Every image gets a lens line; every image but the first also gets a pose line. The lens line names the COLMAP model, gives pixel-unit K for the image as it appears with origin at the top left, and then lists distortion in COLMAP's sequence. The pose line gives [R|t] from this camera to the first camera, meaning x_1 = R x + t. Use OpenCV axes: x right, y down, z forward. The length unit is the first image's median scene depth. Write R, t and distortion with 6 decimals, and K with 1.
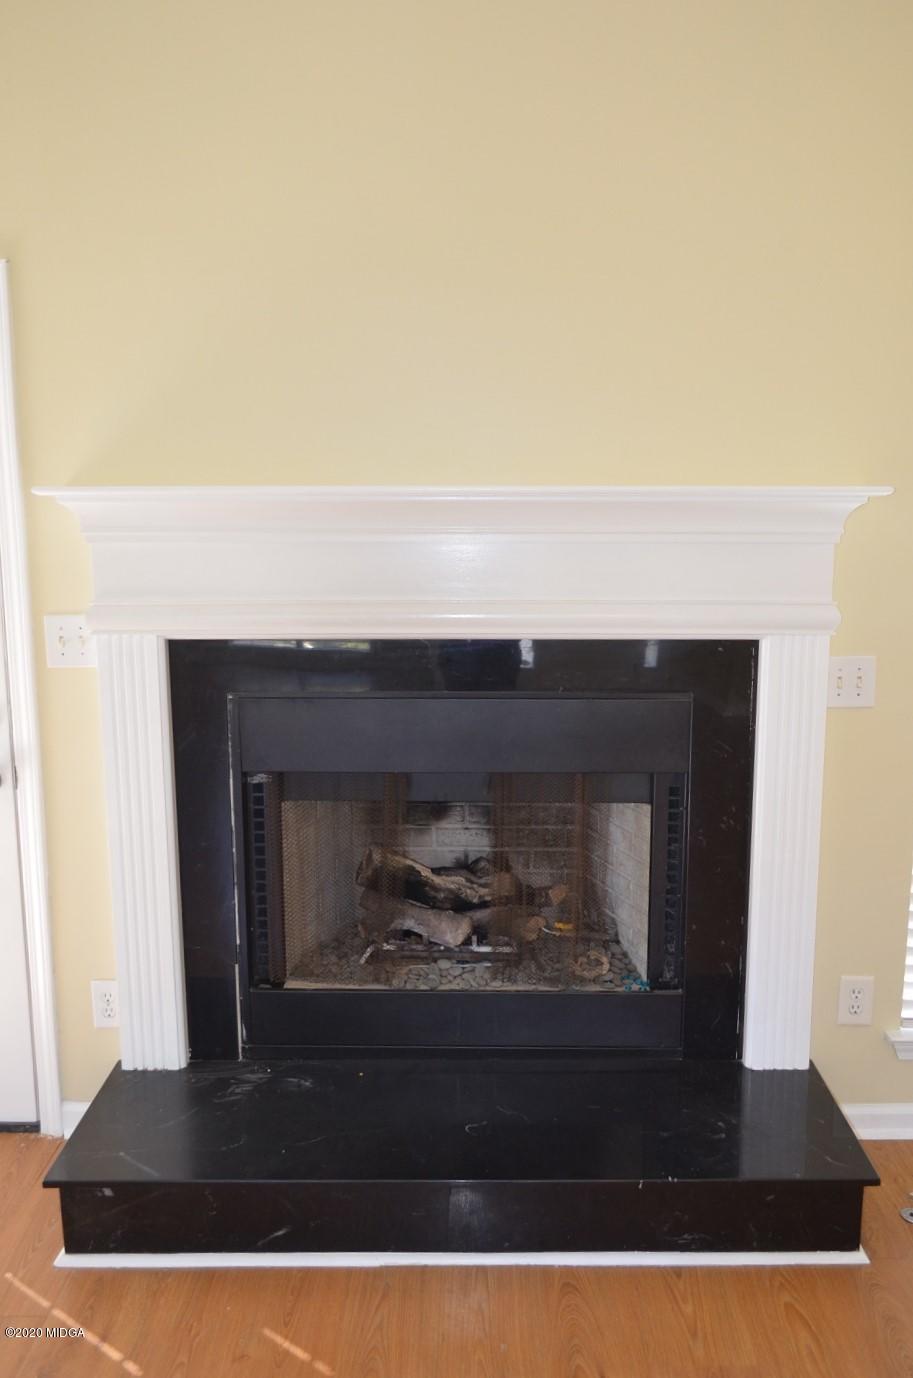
lens RADIAL K [[1103.1, 0, 458.0], [0, 1103.1, 685.7], [0, 0, 1]] dist [-0.001404, -0.009131]
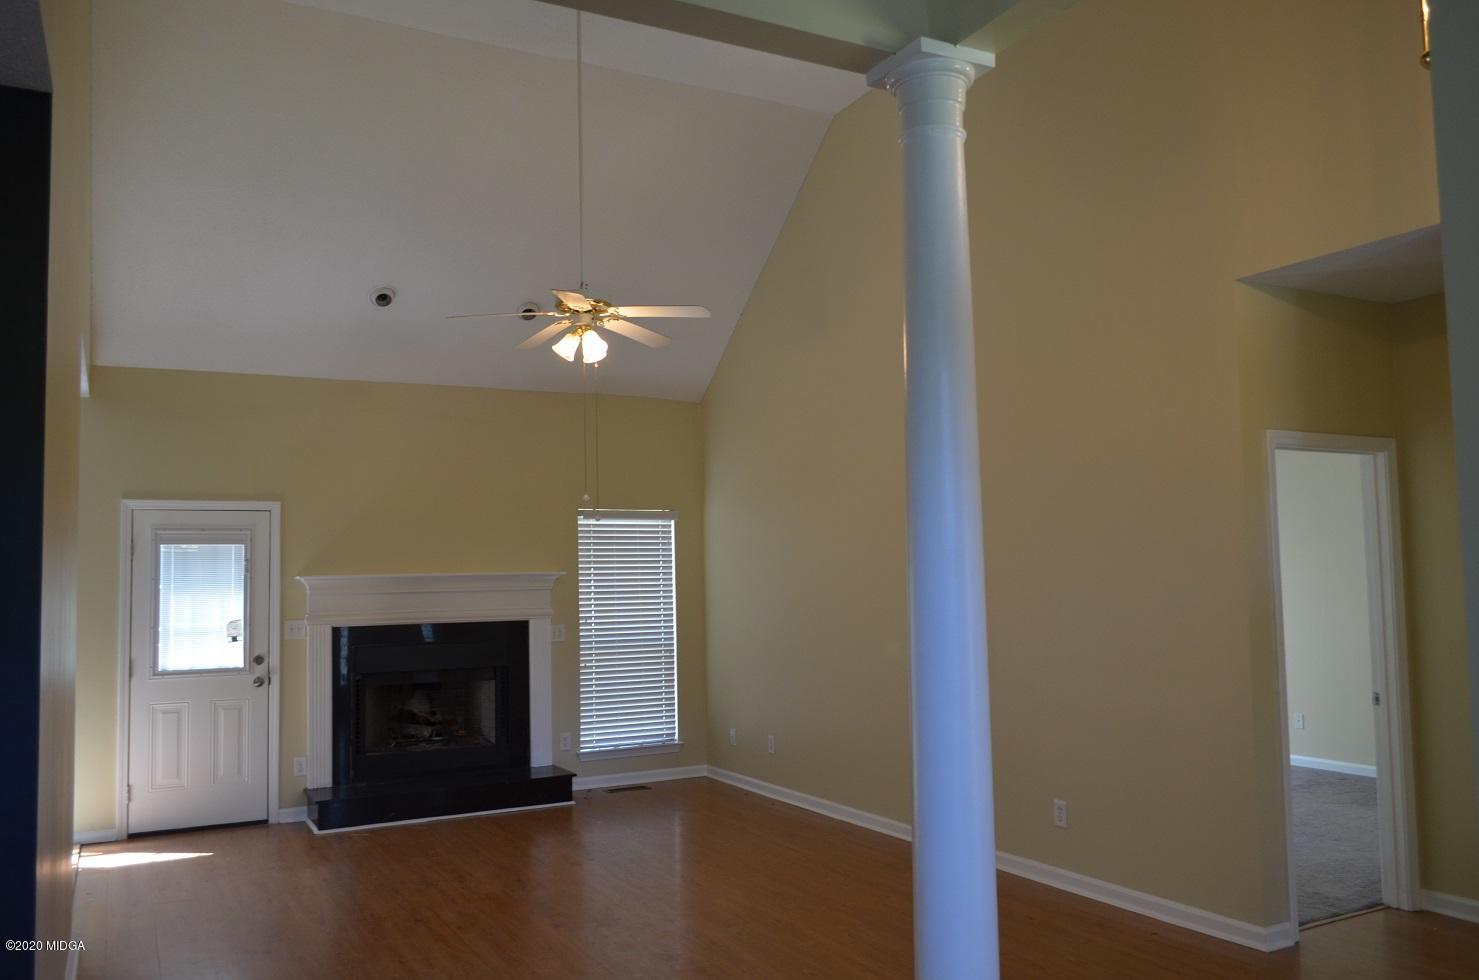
lens RADIAL K [[1183.9, 0, 732.7], [0, 1183.9, 480.8], [0, 0, 1]] dist [-0.001404, -0.009131]
pose [[0.884954, 0.022192, 0.465150, -0.730038], [0.090766, 0.971487, -0.219033, 0.334636], [-0.456748, 0.236054, 0.857706, -2.080546]]
